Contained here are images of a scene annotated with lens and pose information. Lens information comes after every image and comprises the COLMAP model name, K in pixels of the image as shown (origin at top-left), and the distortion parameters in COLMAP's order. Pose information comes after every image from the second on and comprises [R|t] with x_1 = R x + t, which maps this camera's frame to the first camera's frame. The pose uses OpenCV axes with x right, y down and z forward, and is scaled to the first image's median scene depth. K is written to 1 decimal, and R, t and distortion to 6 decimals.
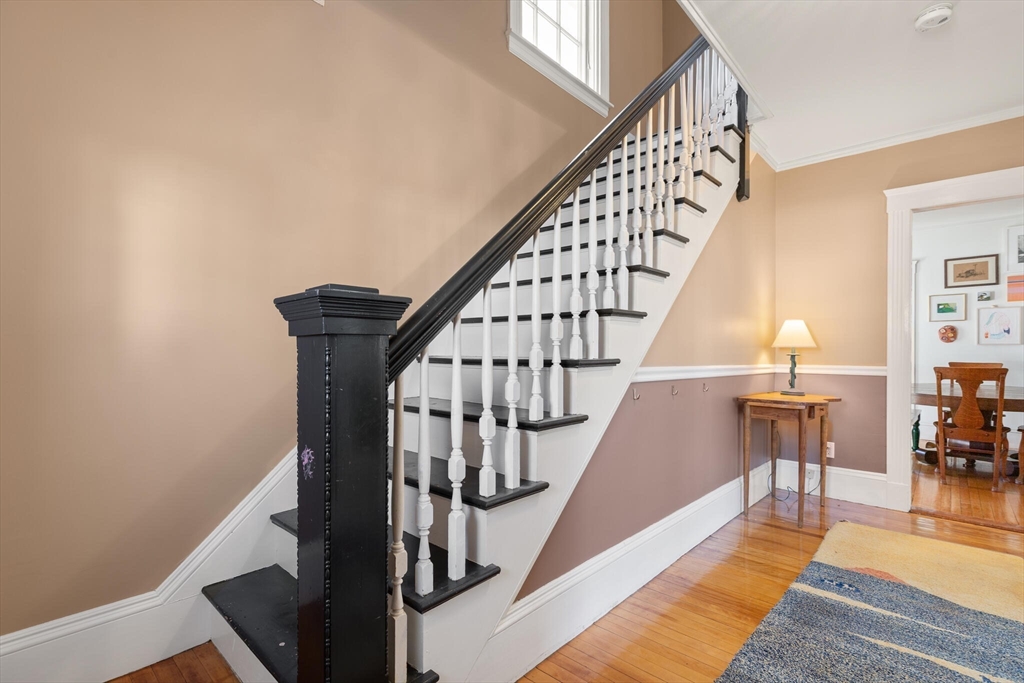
lens RADIAL K [[474.6, 0, 508.1], [0, 474.6, 358.5], [0, 0, 1]] dist [0.001912, 0.000961]
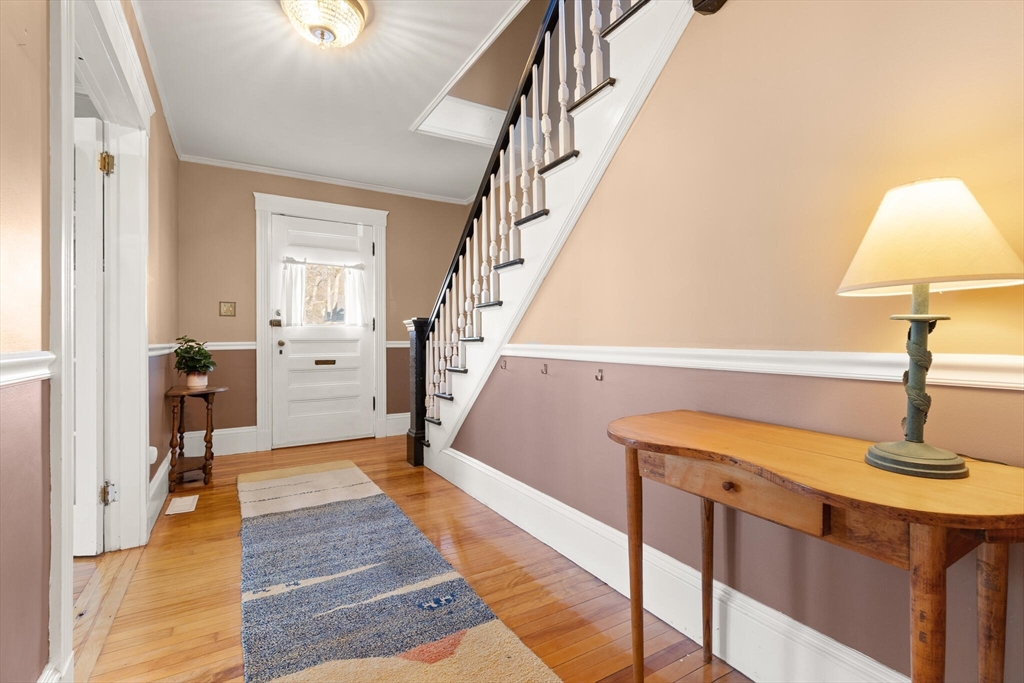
lens RADIAL K [[461.1, 0, 512.0], [0, 461.1, 341.5], [0, 0, 1]] dist [0.001331, 0.000121]
pose [[-0.275713, 0.000040, -0.961240, 1.442683], [-0.007022, 0.999973, 0.002055, 0.009885], [0.961214, 0.007316, -0.275705, 1.342771]]
